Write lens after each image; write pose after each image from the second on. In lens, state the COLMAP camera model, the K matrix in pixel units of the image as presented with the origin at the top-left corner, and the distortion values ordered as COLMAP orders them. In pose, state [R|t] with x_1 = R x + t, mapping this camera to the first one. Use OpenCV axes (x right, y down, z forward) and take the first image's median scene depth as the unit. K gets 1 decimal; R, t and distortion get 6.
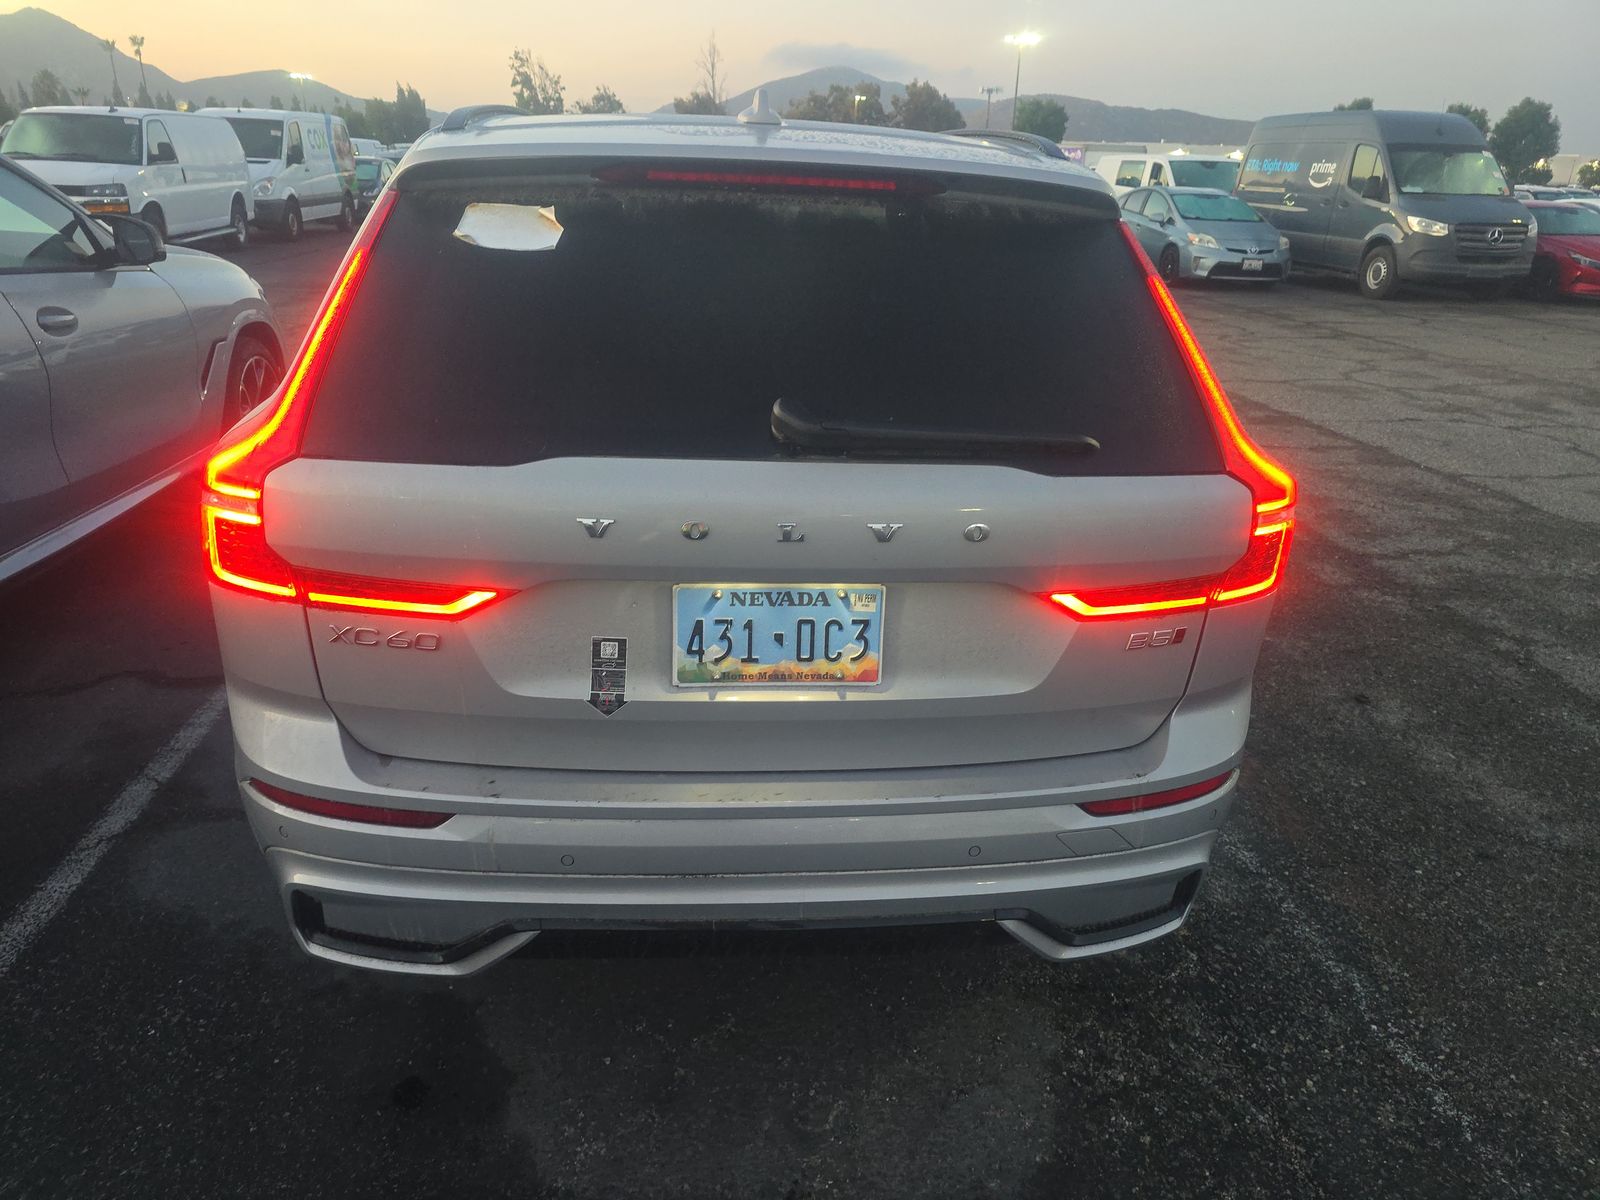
lens RADIAL K [[1072.7, 0, 791.7], [0, 1072.7, 597.1], [0, 0, 1]] dist [0.018128, -0.010950]
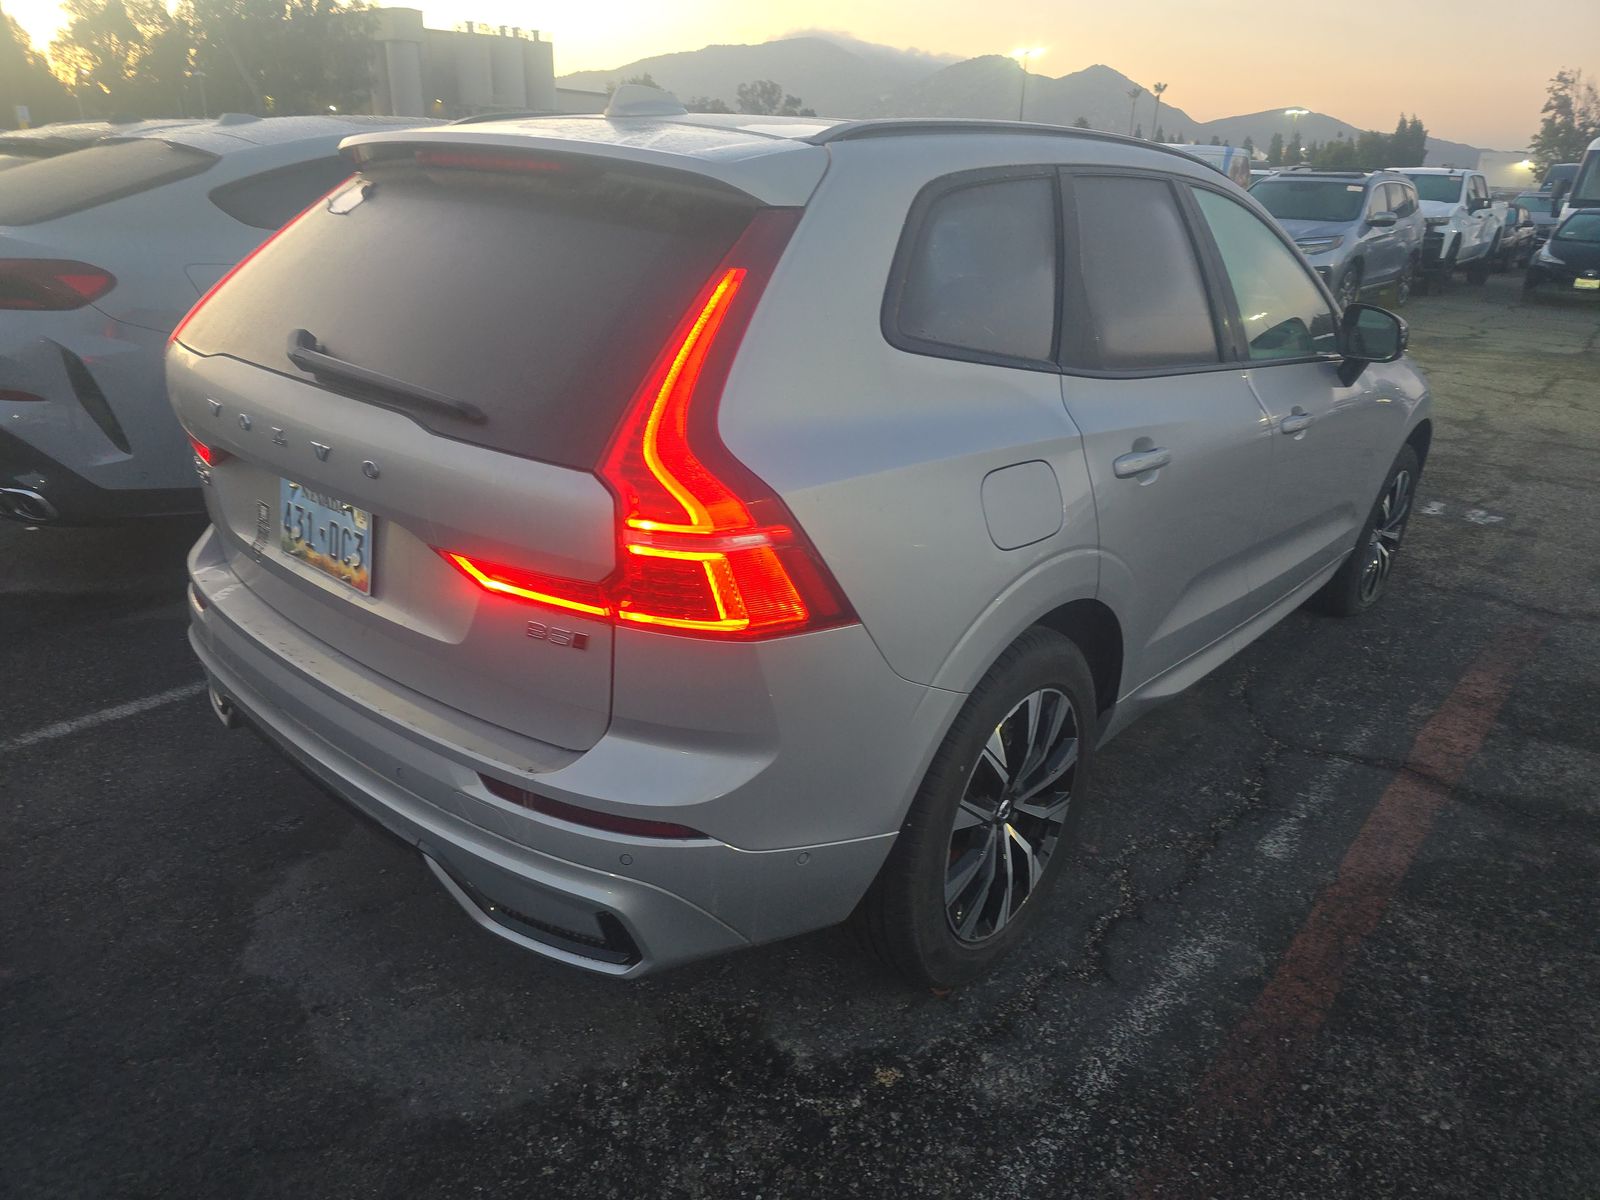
lens RADIAL K [[1072.7, 0, 791.3], [0, 1072.7, 598.5], [0, 0, 1]] dist [0.018128, -0.010950]
pose [[0.699676, 0.258928, -0.665890, 0.124657], [-0.276521, 0.957522, 0.081777, -0.014389], [0.658779, 0.126915, 0.741554, 0.048157]]
